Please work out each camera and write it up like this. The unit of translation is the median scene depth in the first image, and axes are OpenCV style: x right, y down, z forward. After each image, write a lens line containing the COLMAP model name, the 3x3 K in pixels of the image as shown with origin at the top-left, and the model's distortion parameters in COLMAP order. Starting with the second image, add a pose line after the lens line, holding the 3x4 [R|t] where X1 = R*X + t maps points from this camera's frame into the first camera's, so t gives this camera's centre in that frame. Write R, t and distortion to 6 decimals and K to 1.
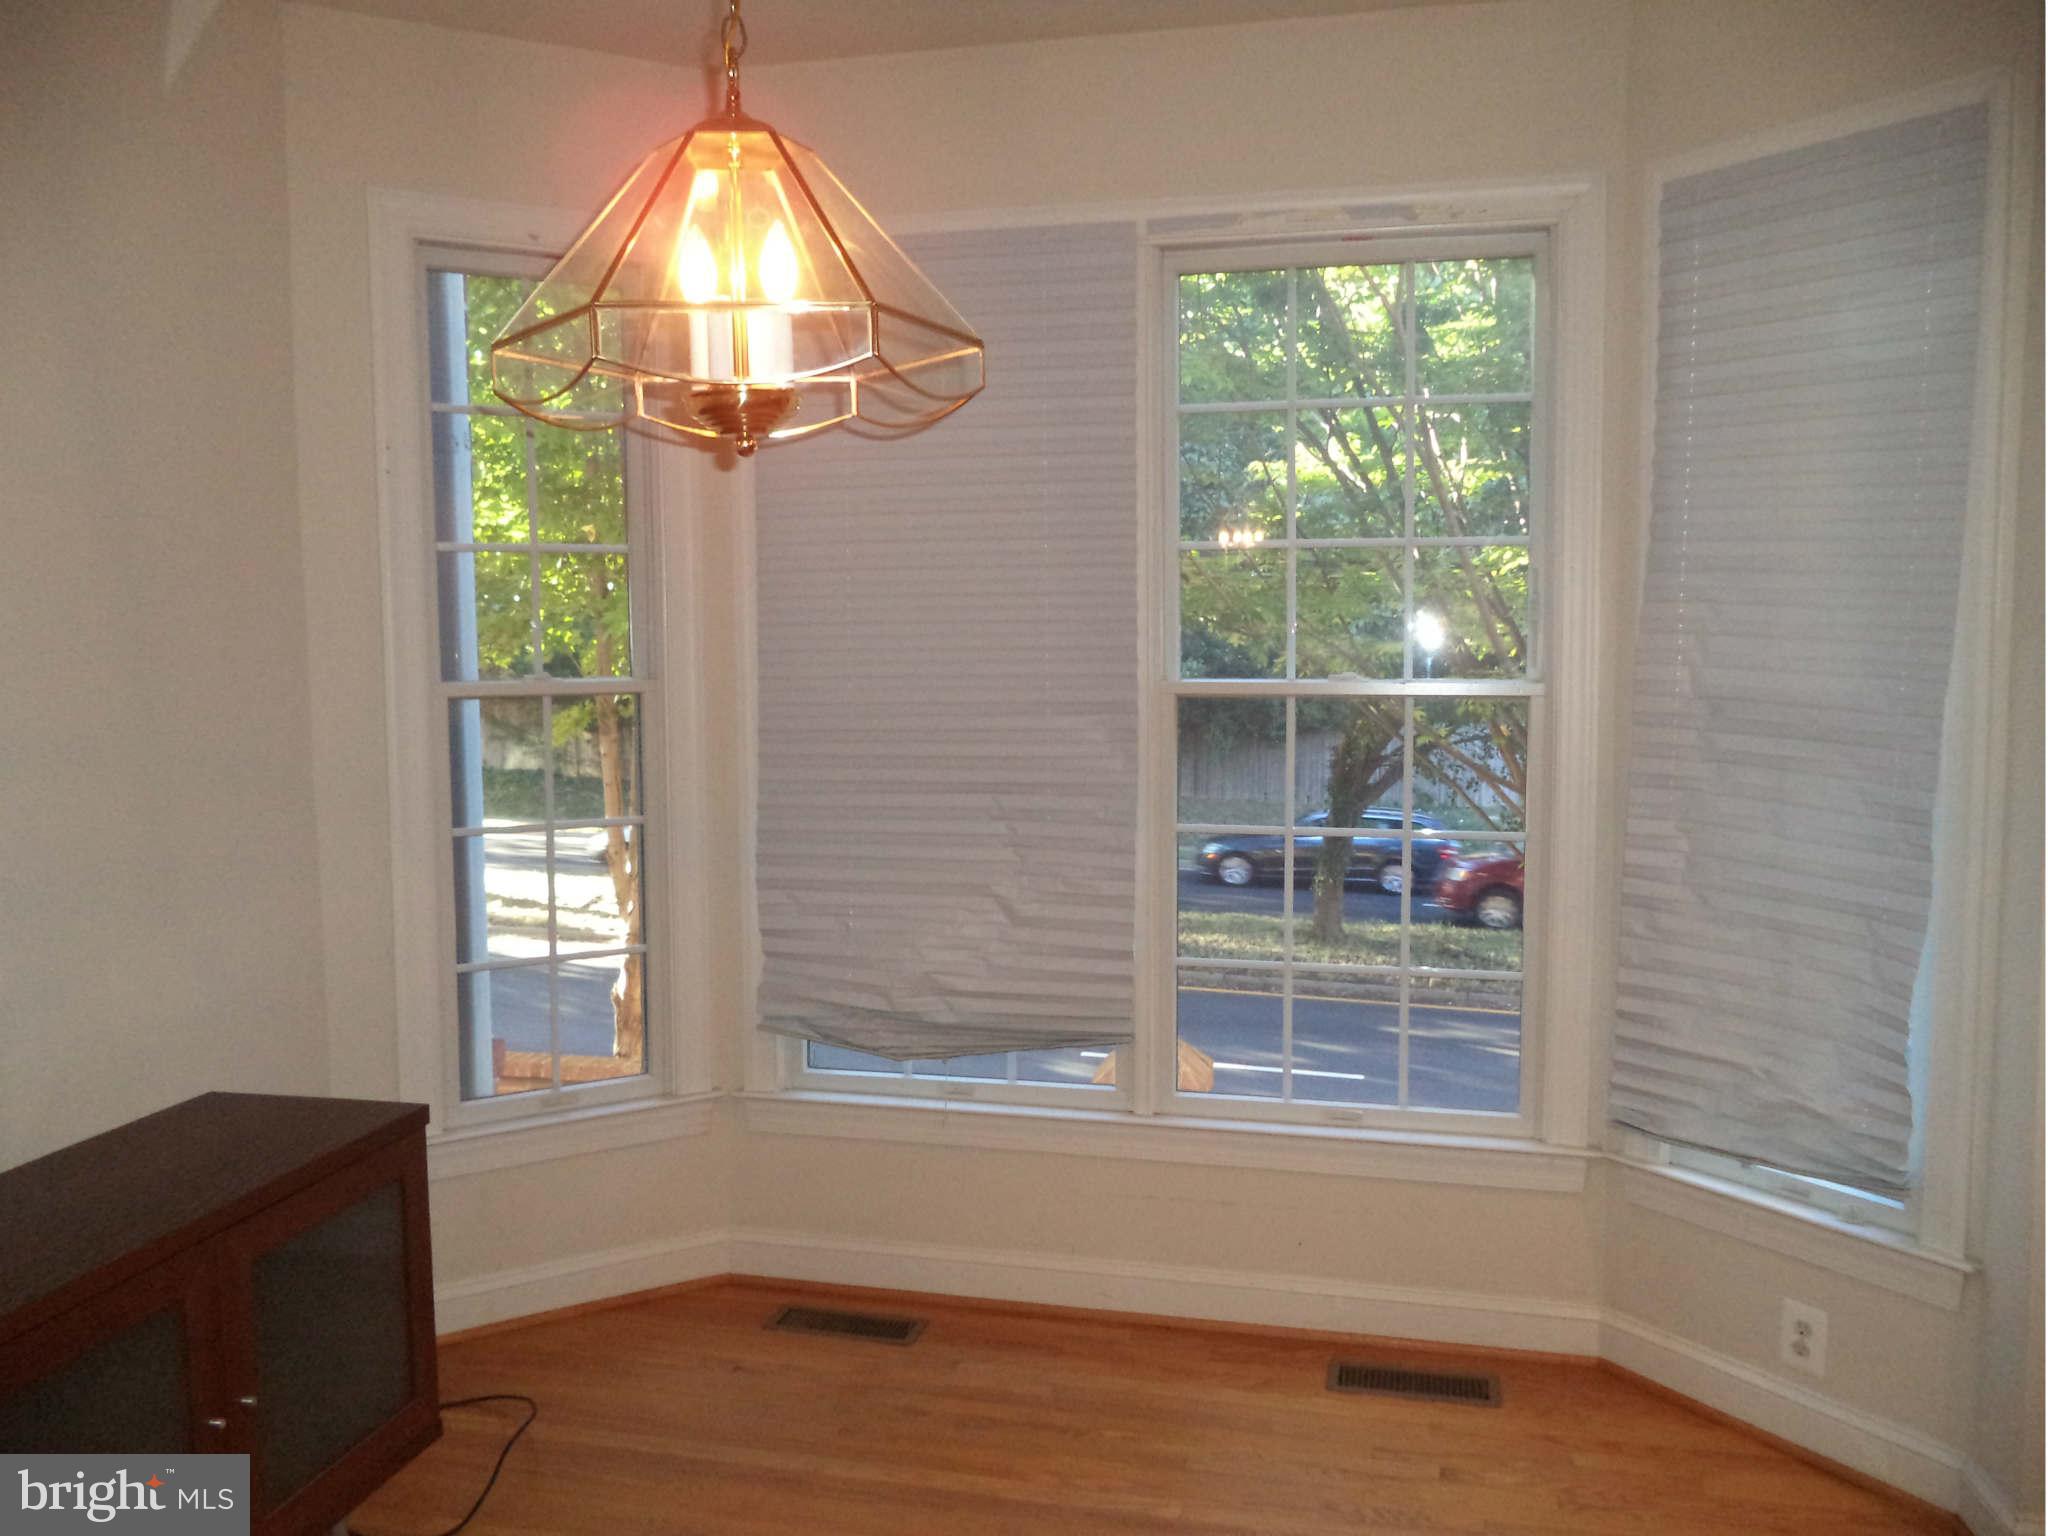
lens RADIAL K [[1680.9, 0, 1022.2], [0, 1680.9, 780.5], [0, 0, 1]] dist [0.011524, 0.002640]
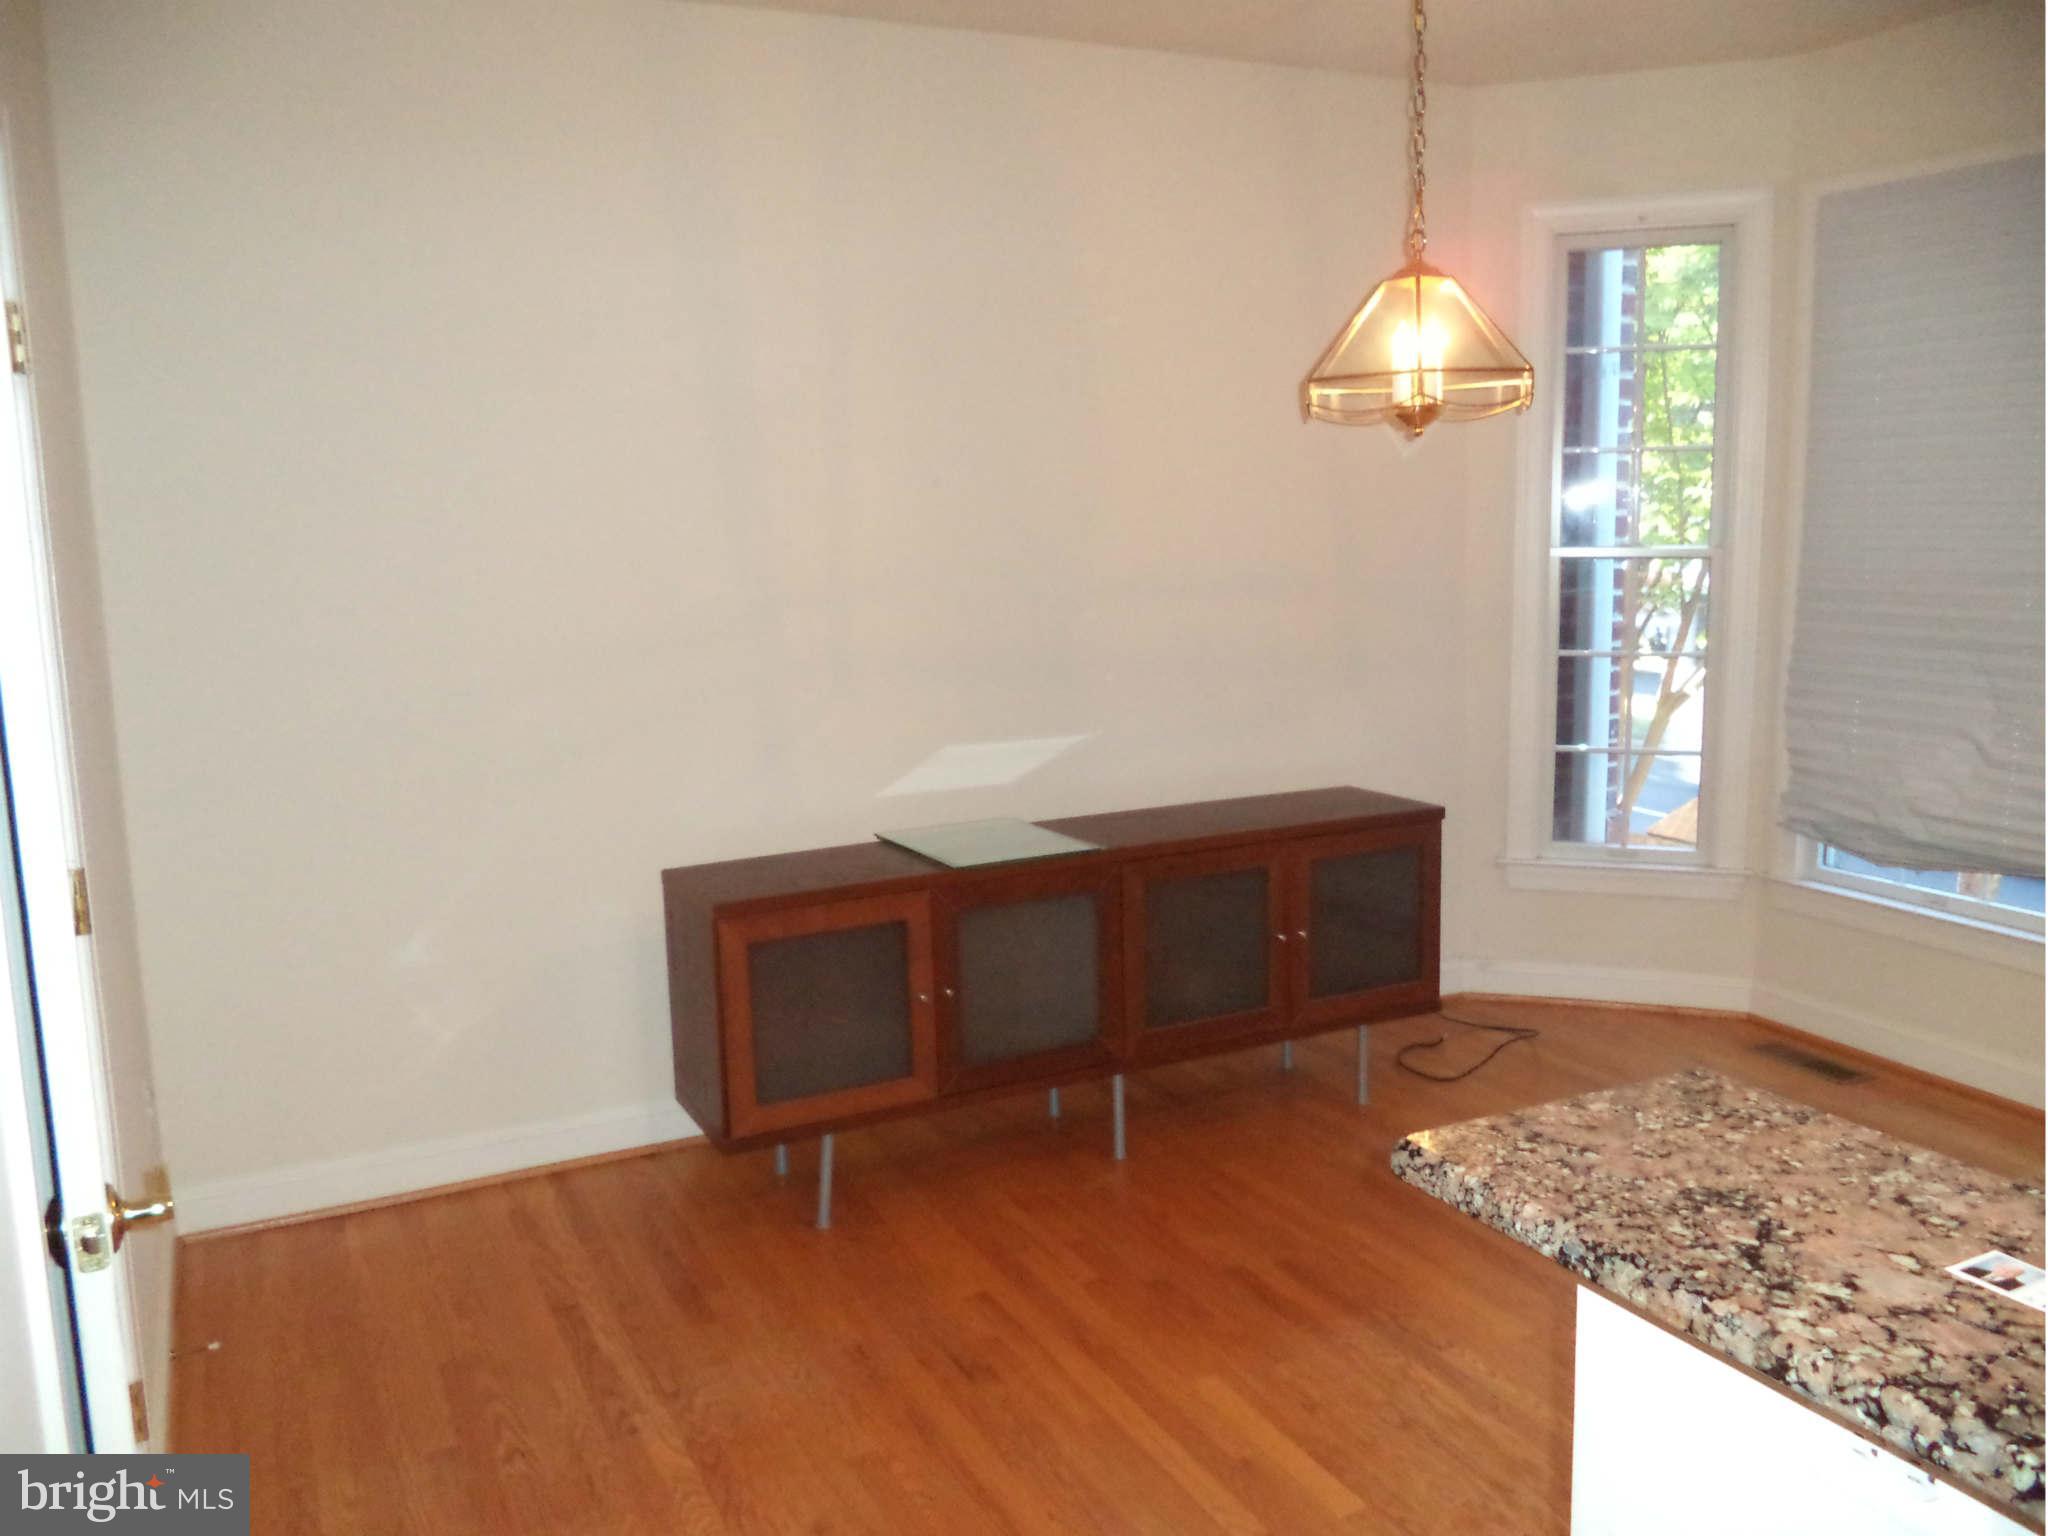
lens RADIAL K [[1680.9, 0, 1022.2], [0, 1680.9, 780.5], [0, 0, 1]] dist [0.011524, 0.002640]
pose [[0.632998, 0.123057, -0.764311, 0.464464], [-0.061020, 0.992145, 0.109204, 0.008789], [0.771745, -0.022488, 0.635534, -0.263978]]
